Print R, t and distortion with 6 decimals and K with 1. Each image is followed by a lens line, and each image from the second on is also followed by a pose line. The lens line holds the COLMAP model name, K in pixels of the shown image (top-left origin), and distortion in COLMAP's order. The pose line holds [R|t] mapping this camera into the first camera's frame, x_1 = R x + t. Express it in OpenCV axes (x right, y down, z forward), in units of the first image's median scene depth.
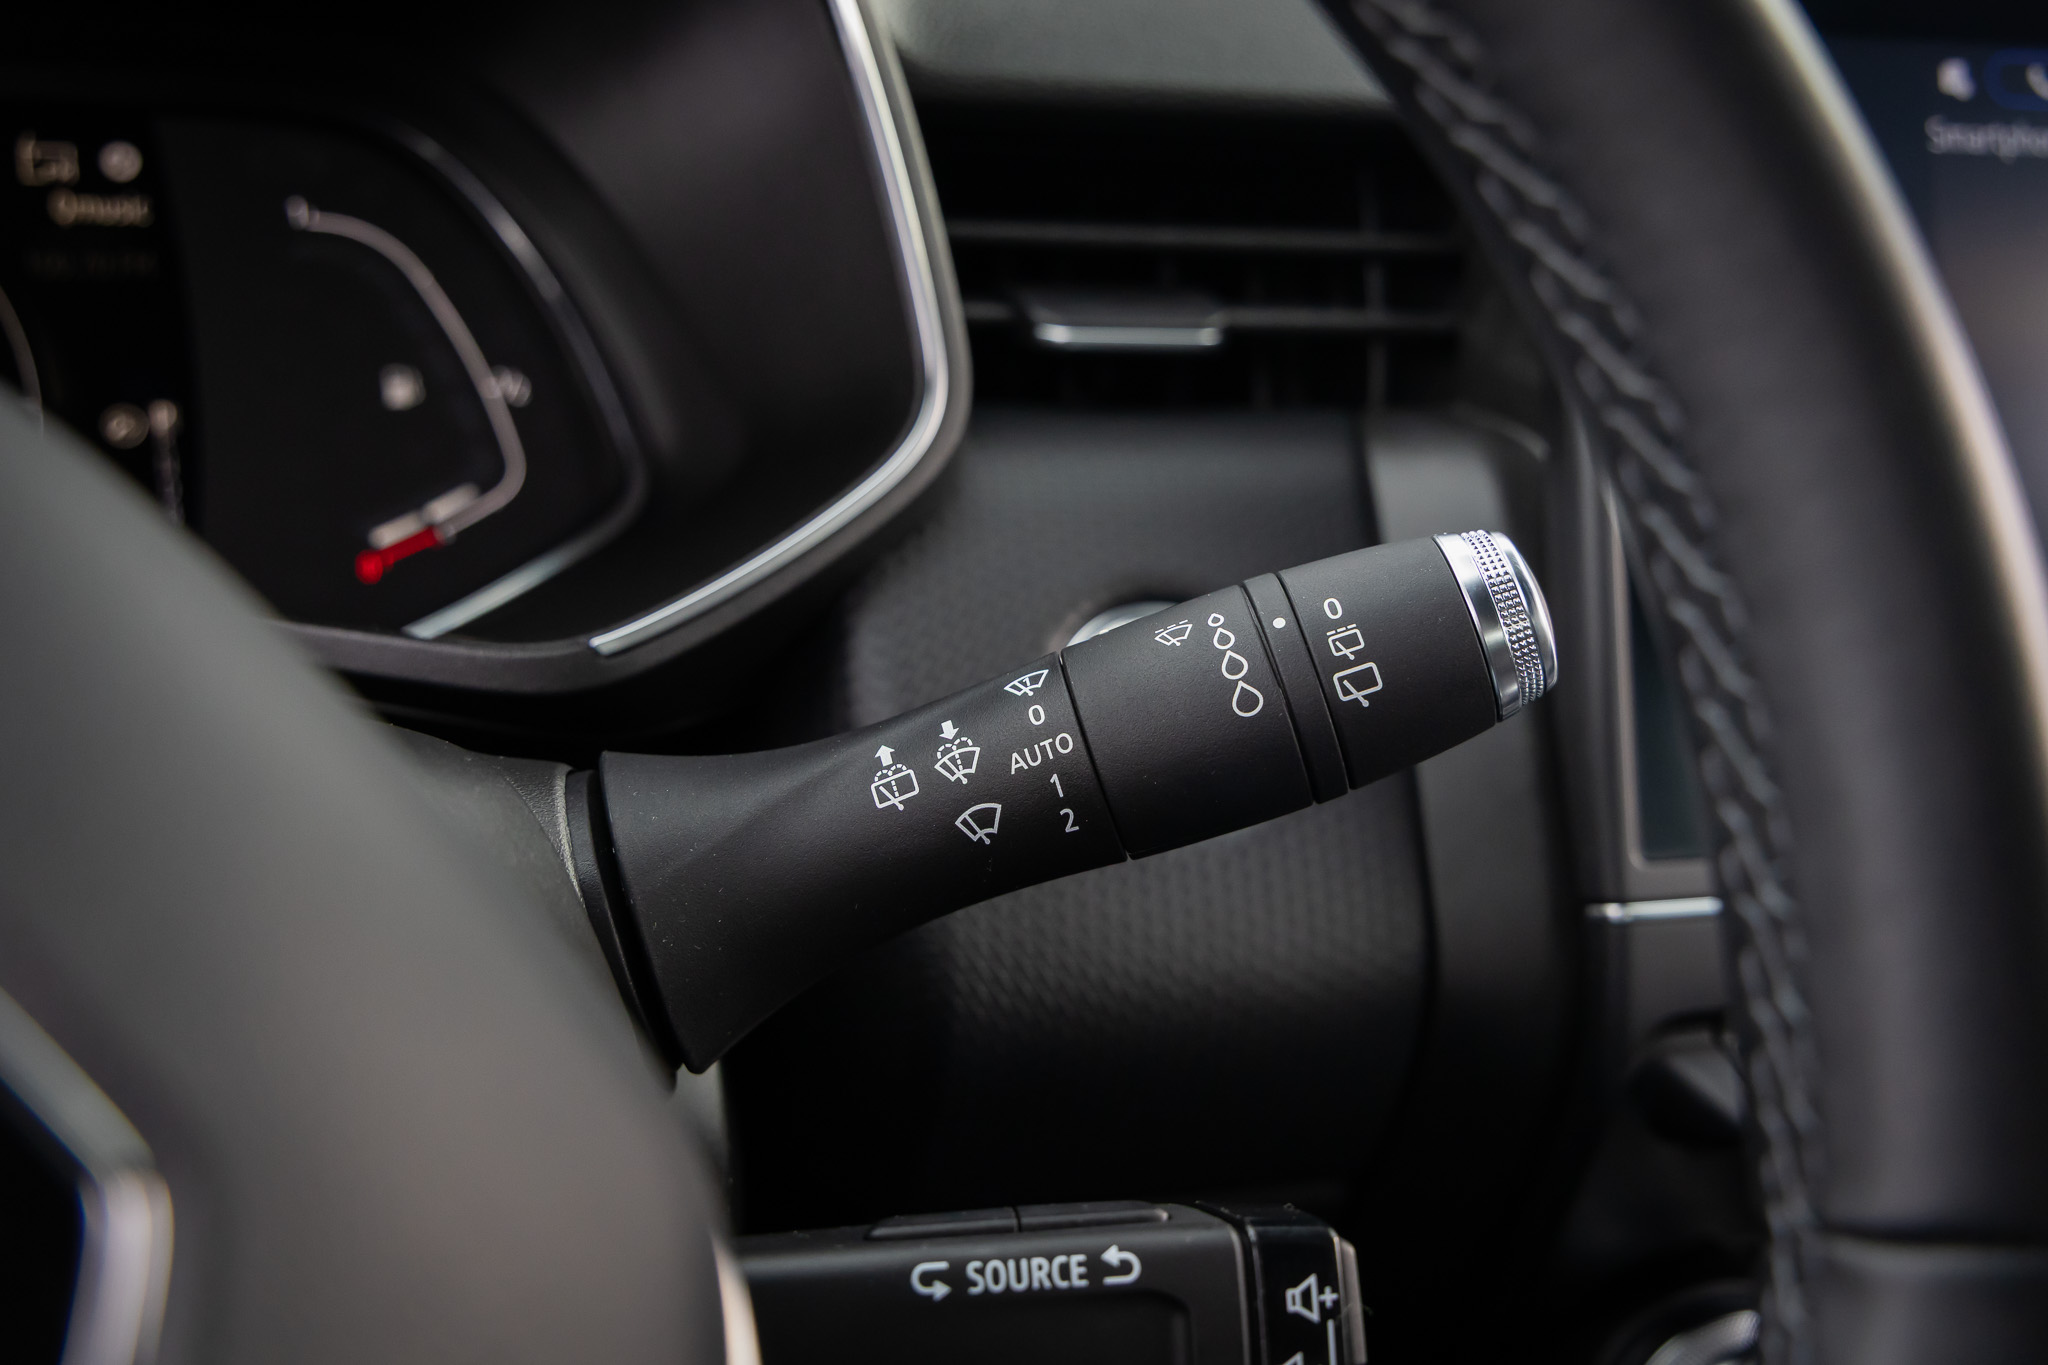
lens RADIAL K [[2511.4, 0, 1025.8], [0, 2511.4, 678.6], [0, 0, 1]] dist [0.003415, 0.000000]
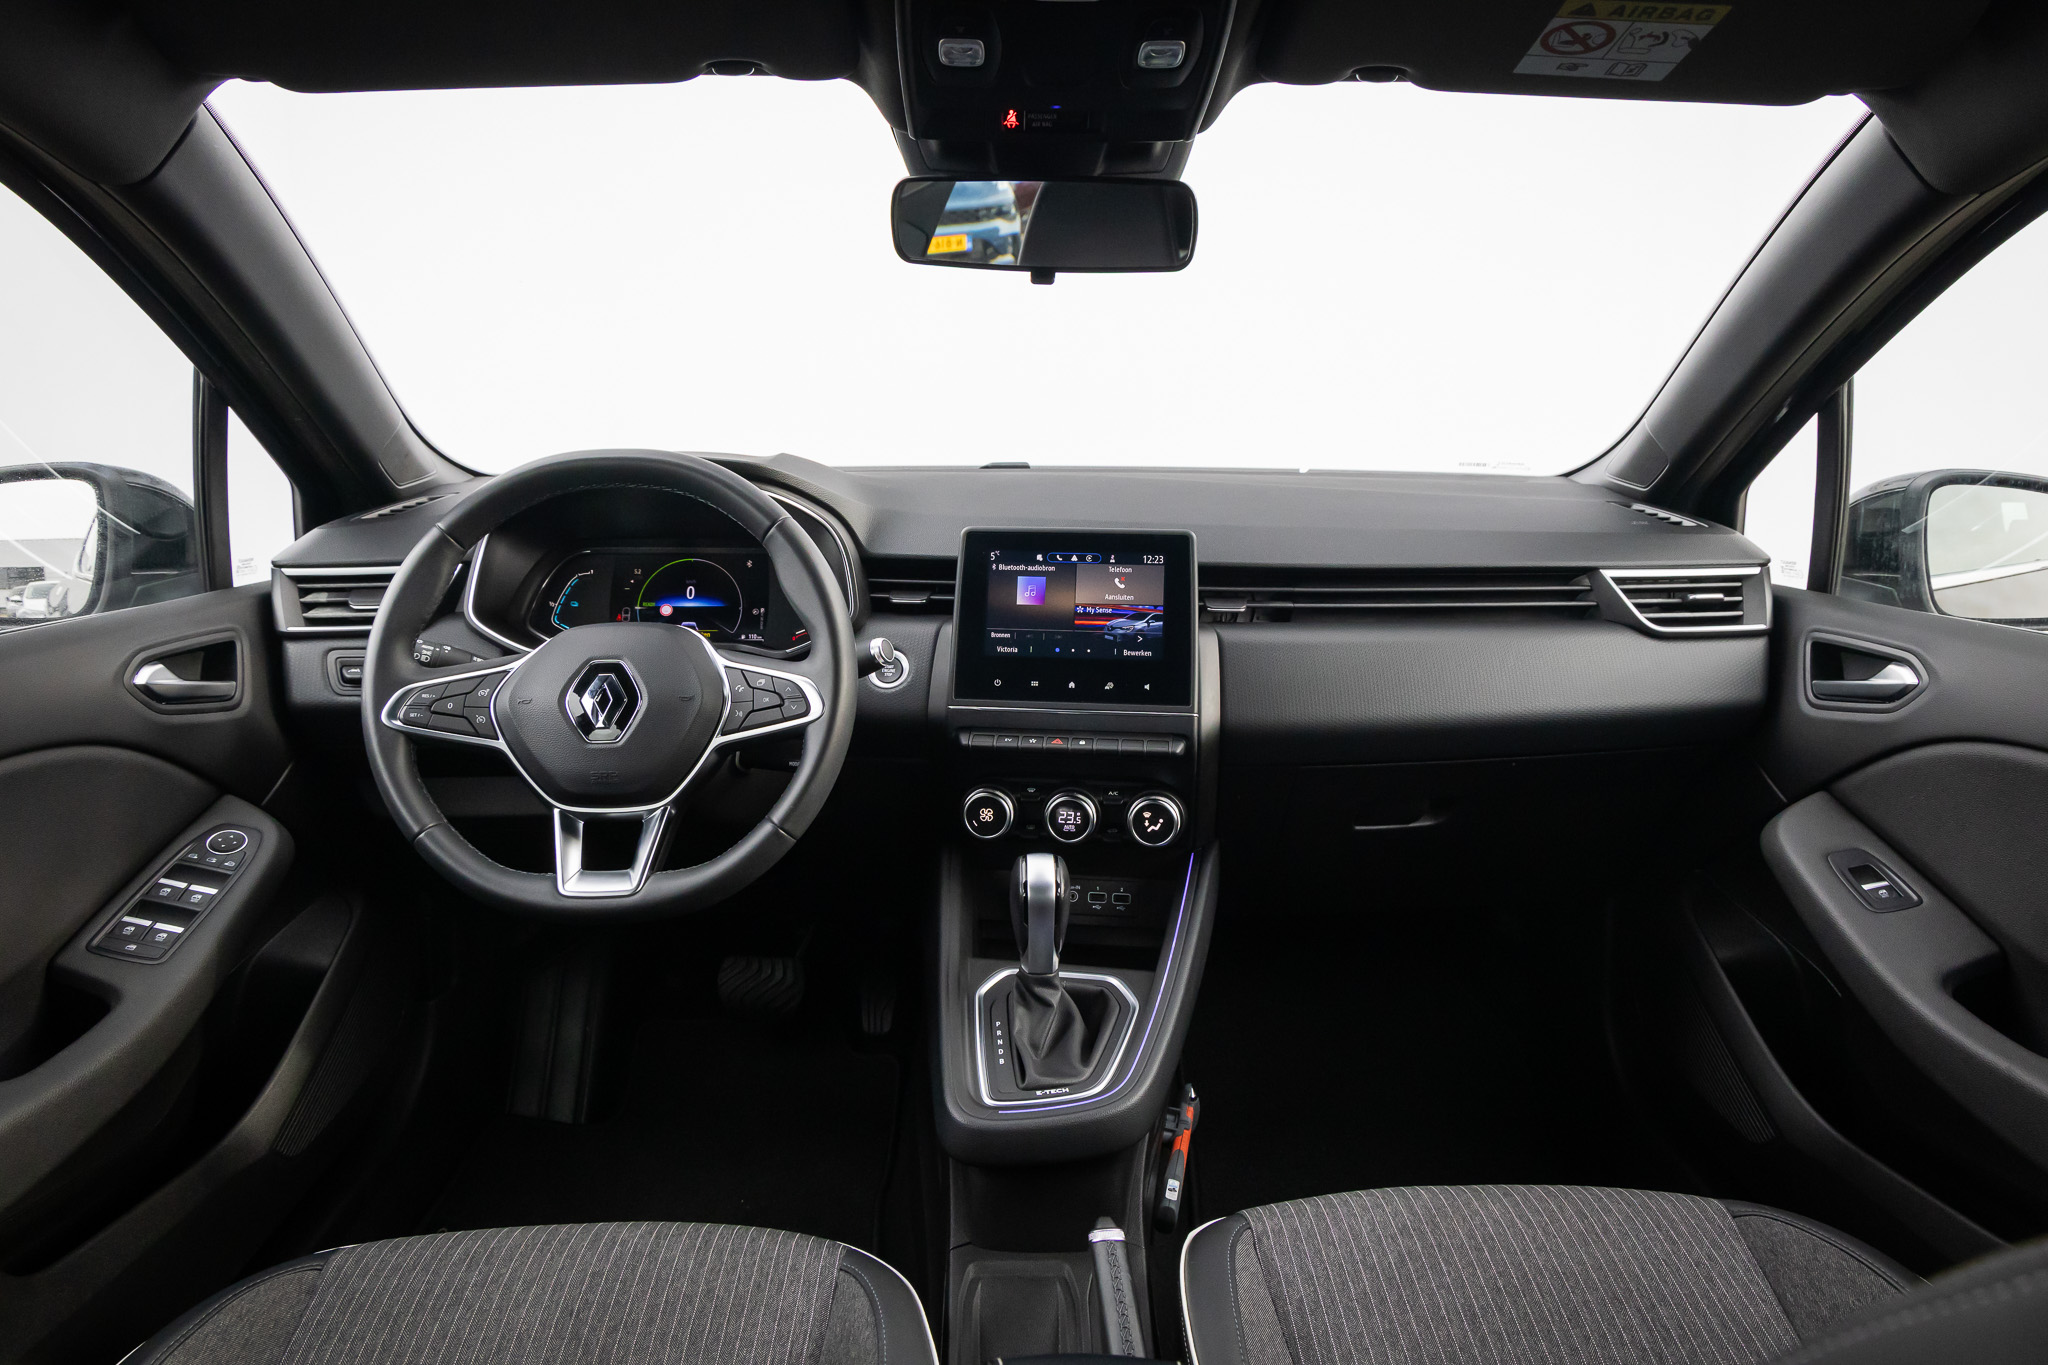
lens RADIAL K [[1348.9, 0, 1019.3], [0, 1348.9, 685.3], [0, 0, 1]] dist [0.000741, -0.000526]
pose [[0.907794, 0.052400, -0.416131, 1.458019], [-0.058013, 0.998315, -0.000848, 0.033720], [0.415385, 0.024911, 0.909304, -1.518638]]
